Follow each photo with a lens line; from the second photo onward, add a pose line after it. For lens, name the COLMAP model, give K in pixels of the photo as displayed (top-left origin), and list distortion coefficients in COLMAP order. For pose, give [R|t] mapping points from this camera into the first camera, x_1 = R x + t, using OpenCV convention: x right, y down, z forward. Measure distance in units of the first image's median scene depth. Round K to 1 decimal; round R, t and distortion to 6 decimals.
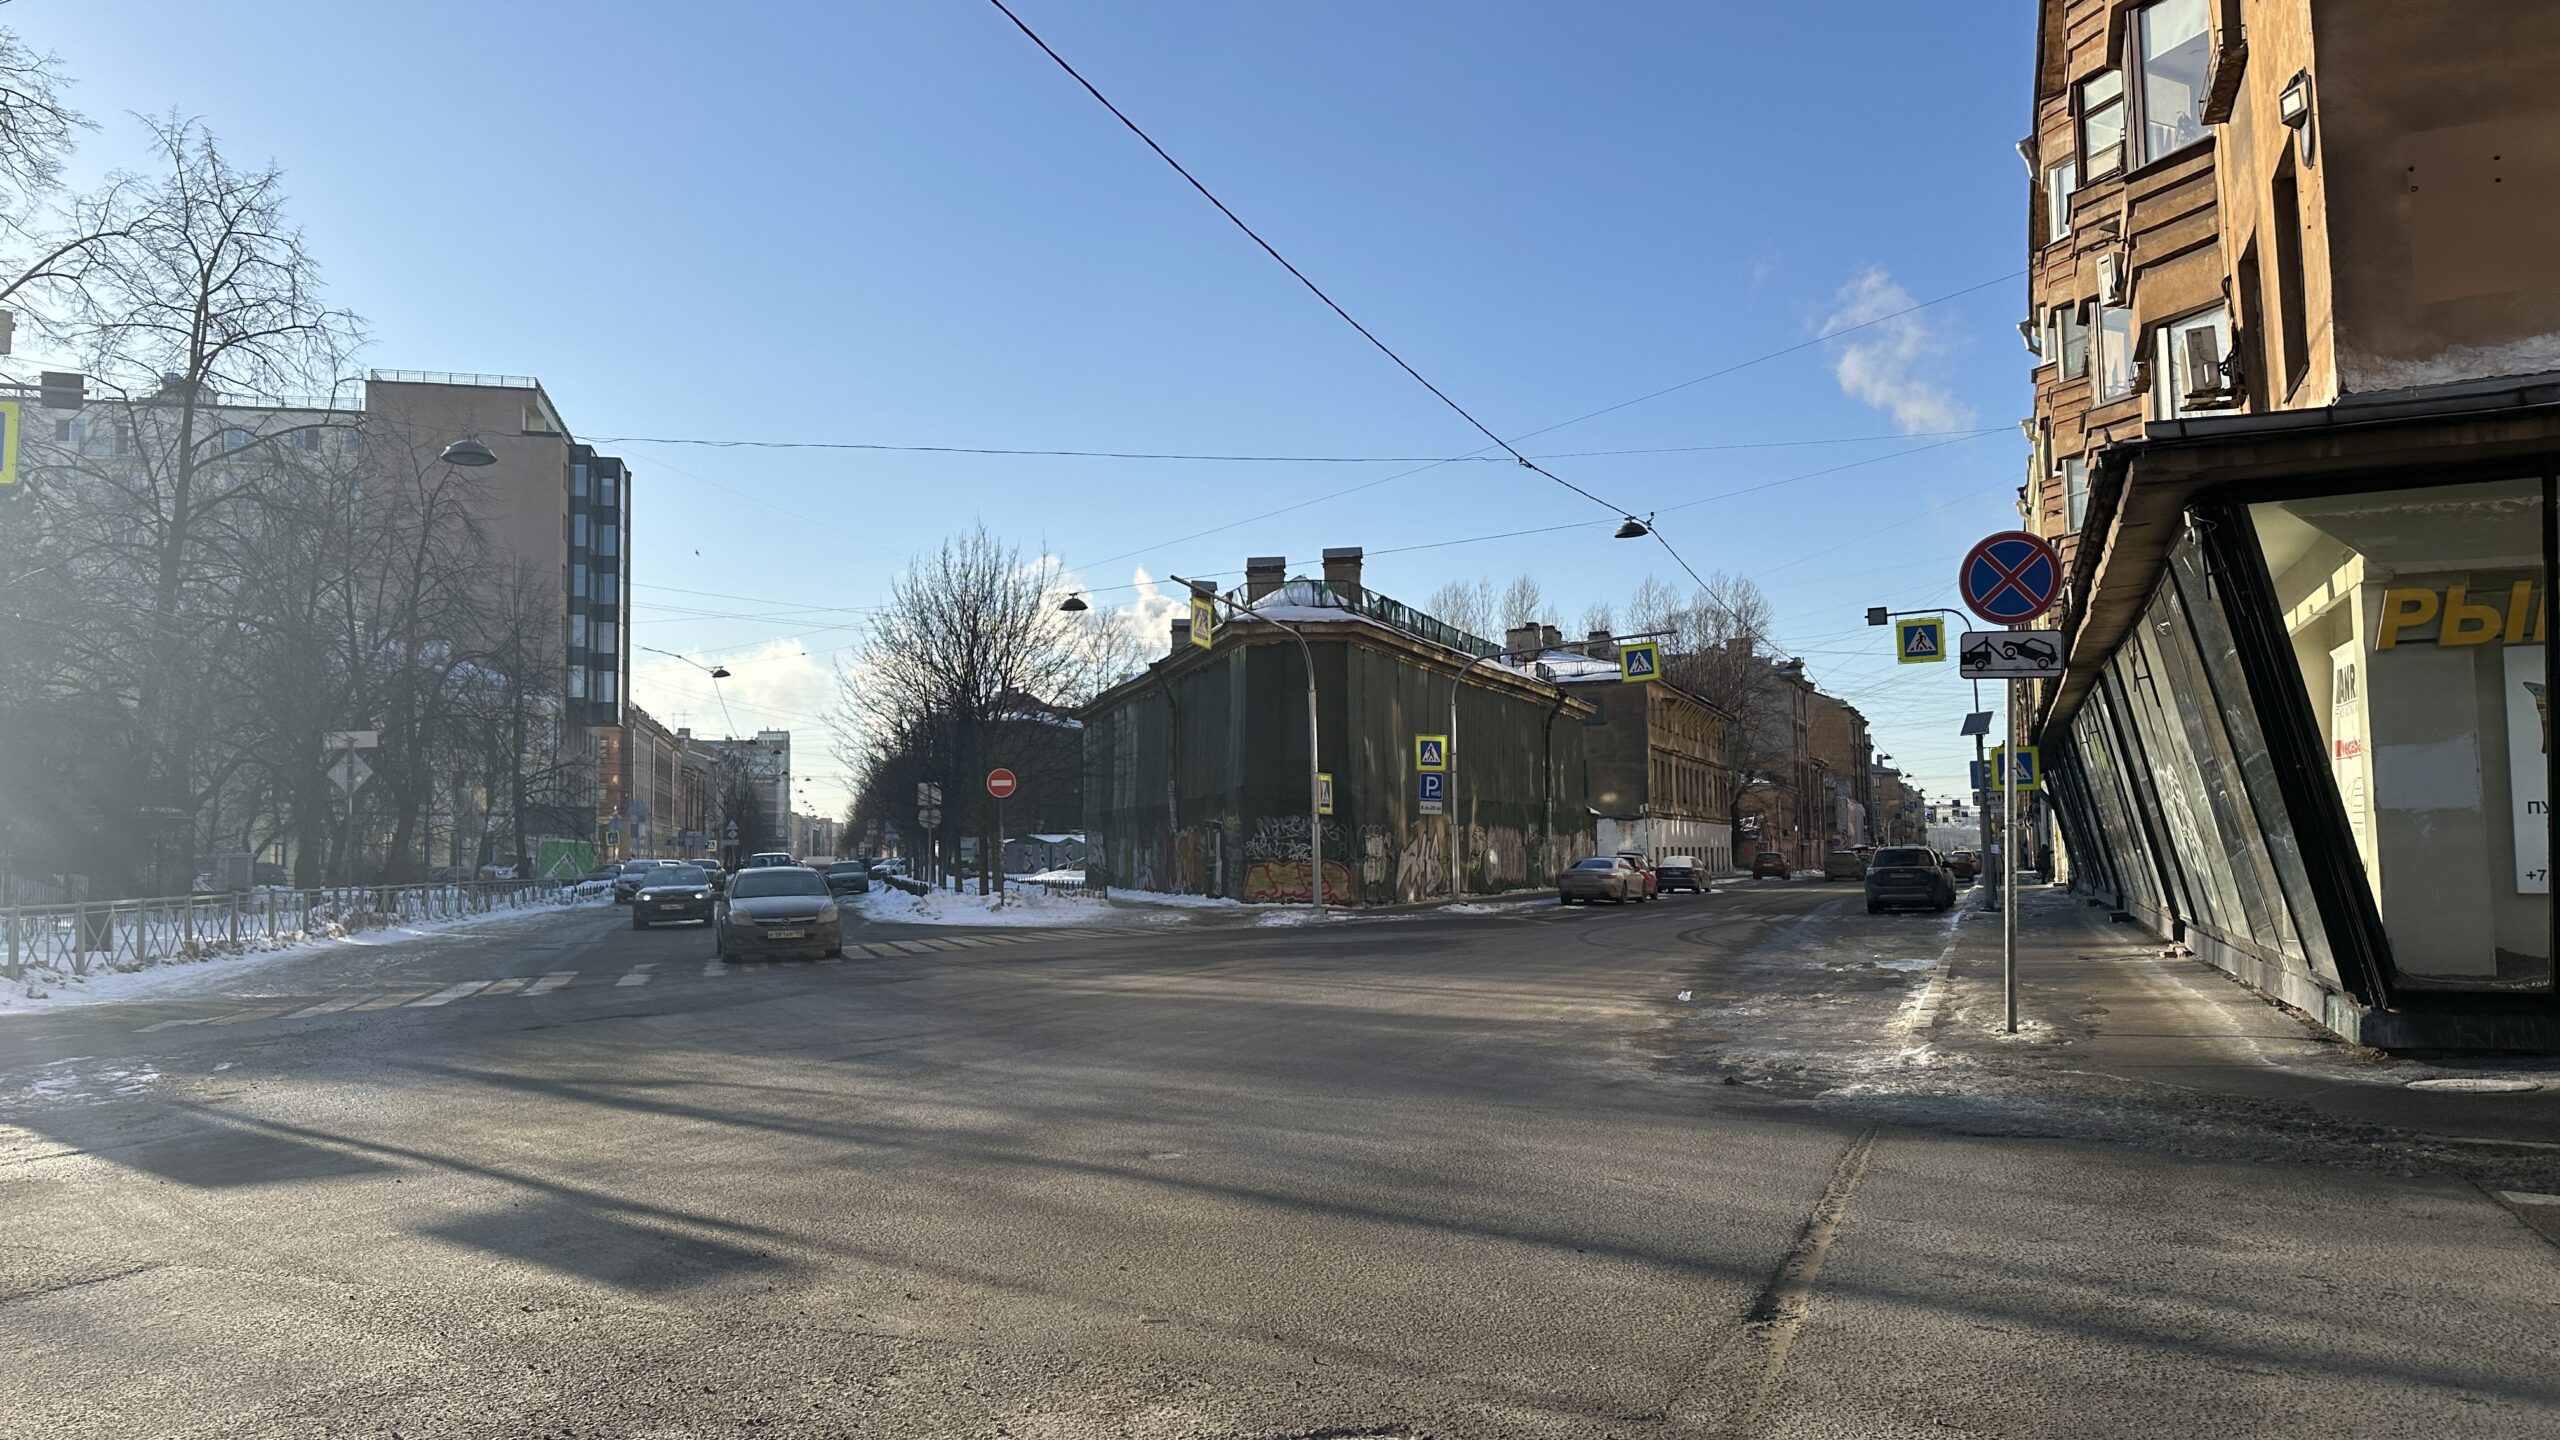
lens RADIAL K [[1768.5, 0, 1281.5], [0, 1768.5, 709.2], [0, 0, 1]] dist [0.135210, -0.190295]
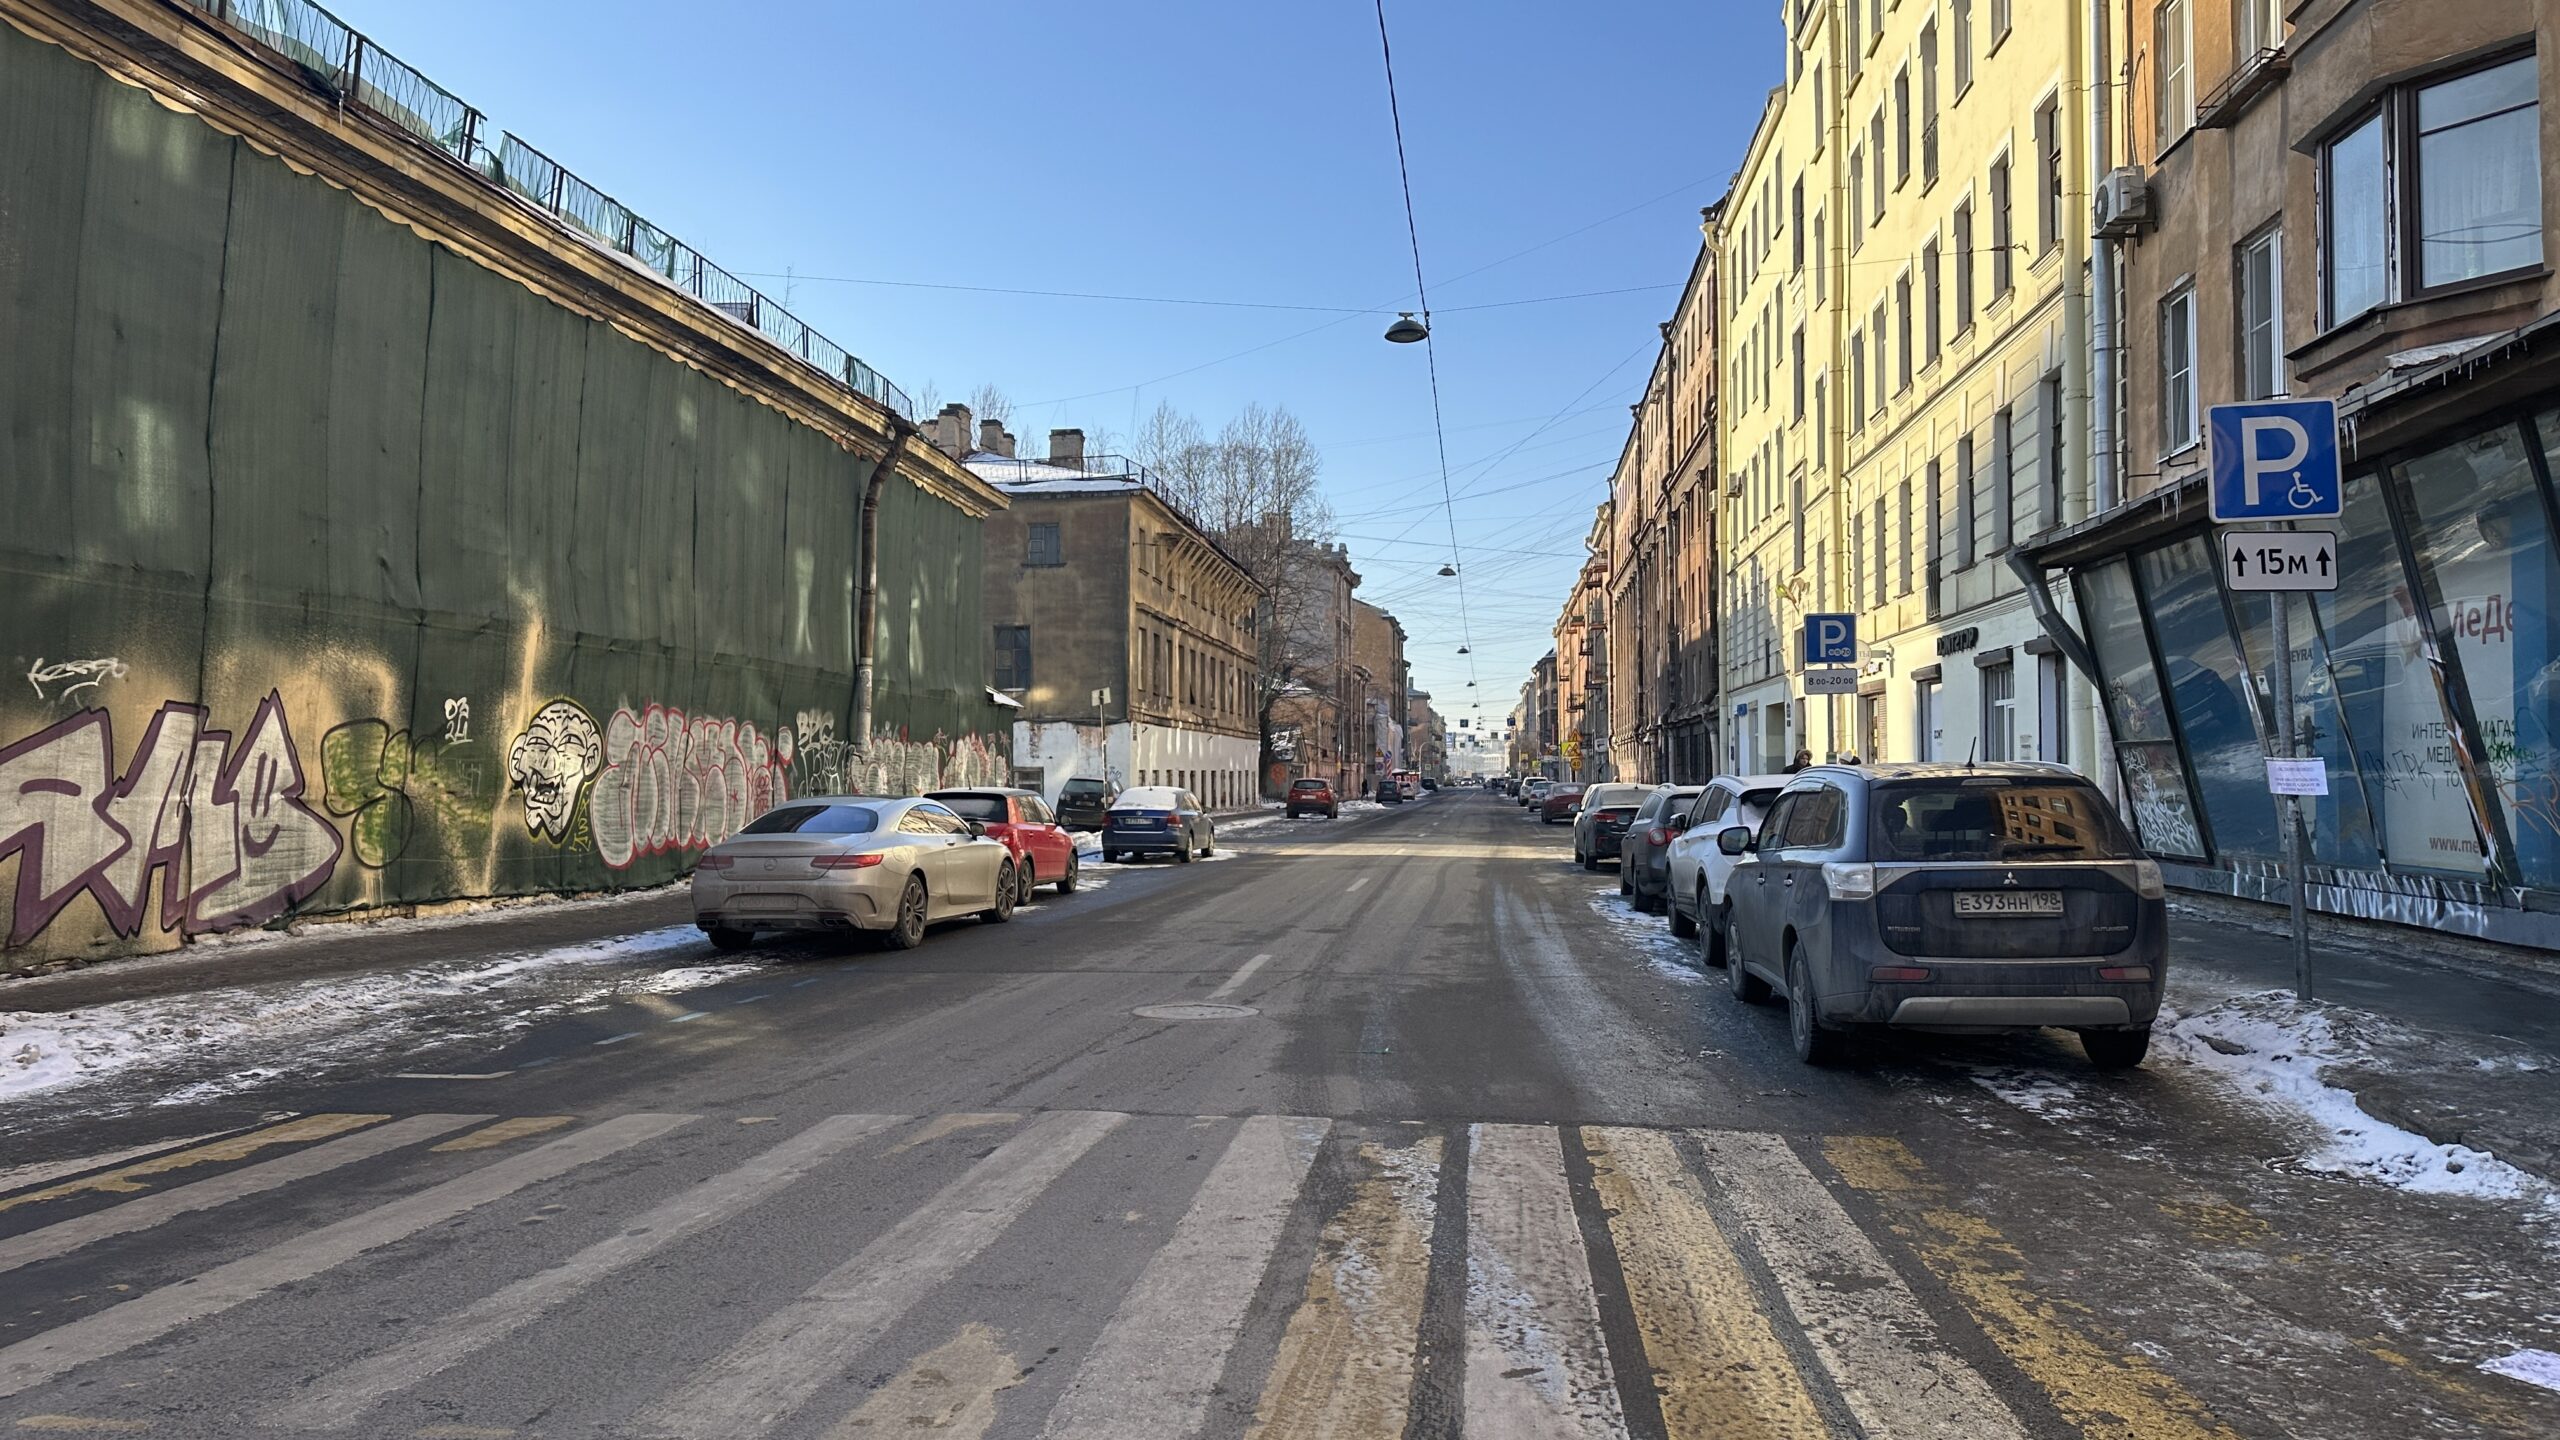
lens RADIAL K [[1748.2, 0, 1276.2], [0, 1748.2, 753.9], [0, 0, 1]] dist [0.117933, -0.179946]
pose [[0.967879, 0.011941, 0.251134, 0.206313], [-0.028994, 0.997508, 0.064317, 0.062923], [-0.249740, -0.069532, 0.965813, 0.800512]]
